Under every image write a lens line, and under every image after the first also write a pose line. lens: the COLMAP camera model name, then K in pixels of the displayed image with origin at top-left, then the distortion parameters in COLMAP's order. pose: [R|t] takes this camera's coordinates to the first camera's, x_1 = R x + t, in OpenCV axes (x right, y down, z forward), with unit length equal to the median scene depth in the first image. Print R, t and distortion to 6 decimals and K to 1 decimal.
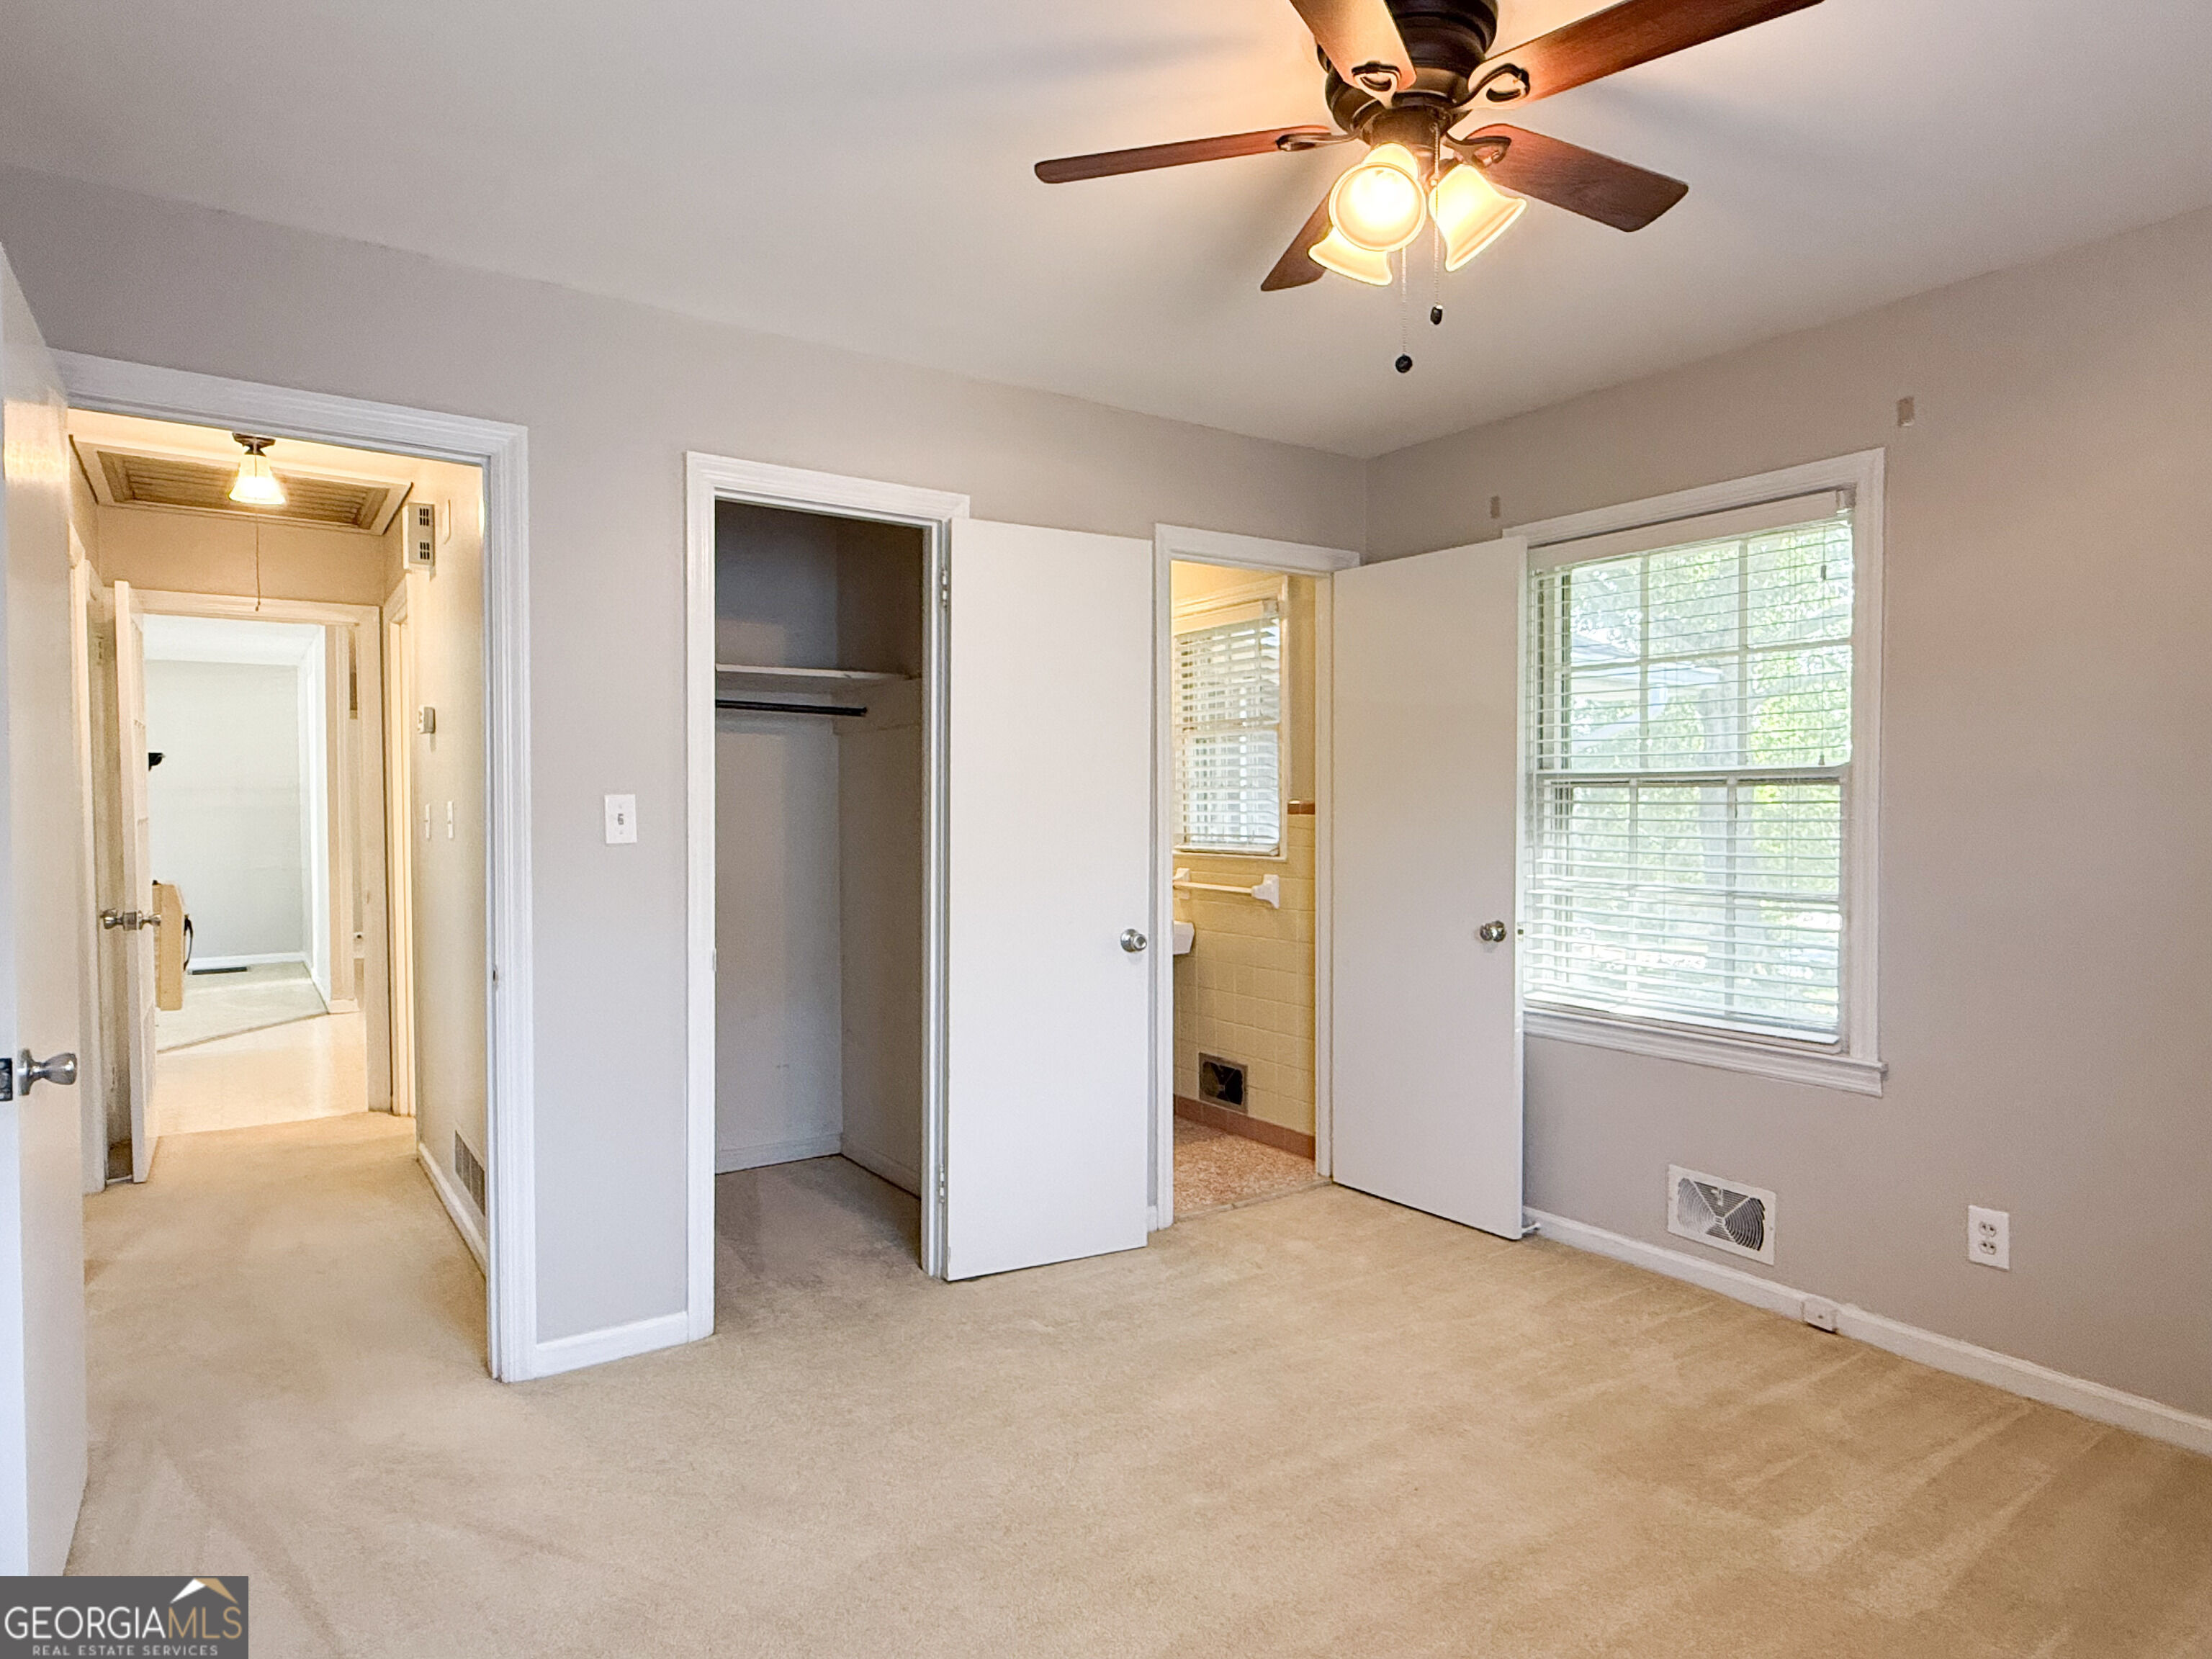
lens RADIAL K [[1271.1, 0, 1106.0], [0, 1271.1, 829.5], [0, 0, 1]] dist [-0.004886, -0.000721]
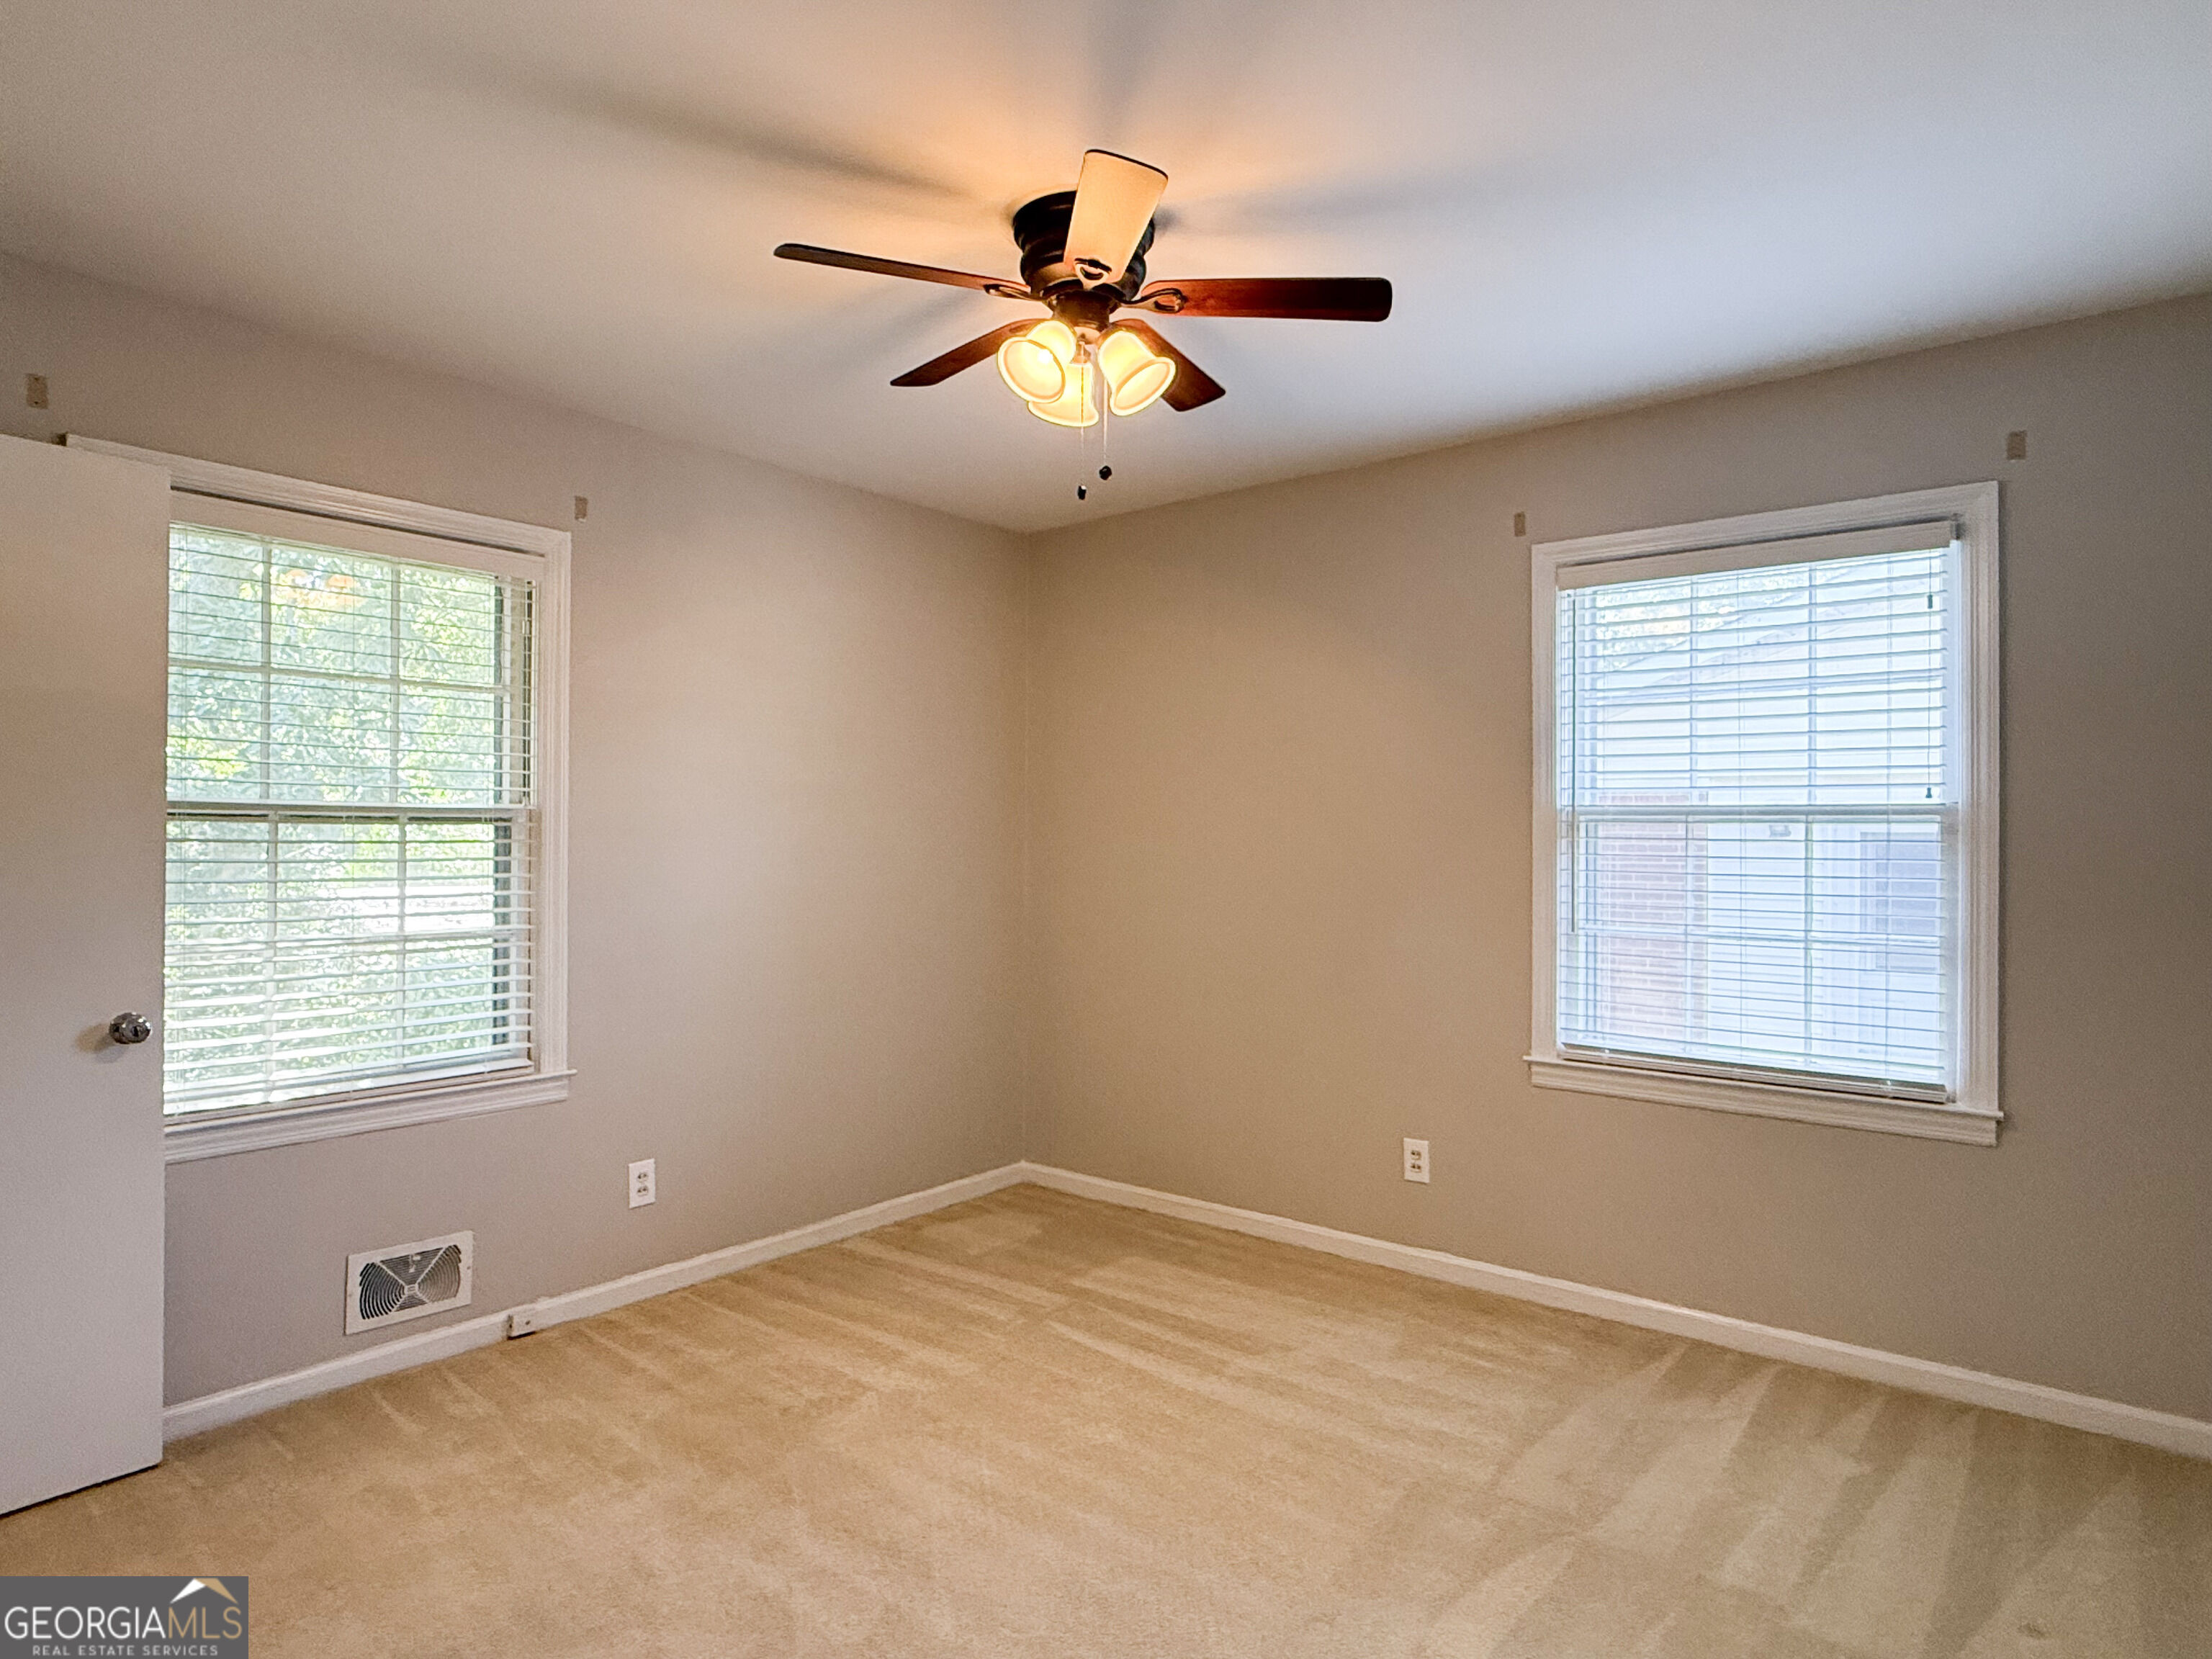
lens RADIAL K [[1271.1, 0, 1106.0], [0, 1271.1, 829.5], [0, 0, 1]] dist [-0.004886, -0.000721]
pose [[-0.275333, 0.002890, 0.961345, -0.572584], [0.017741, 0.999840, 0.002076, -0.023177], [-0.961185, 0.017627, -0.275340, 0.787286]]
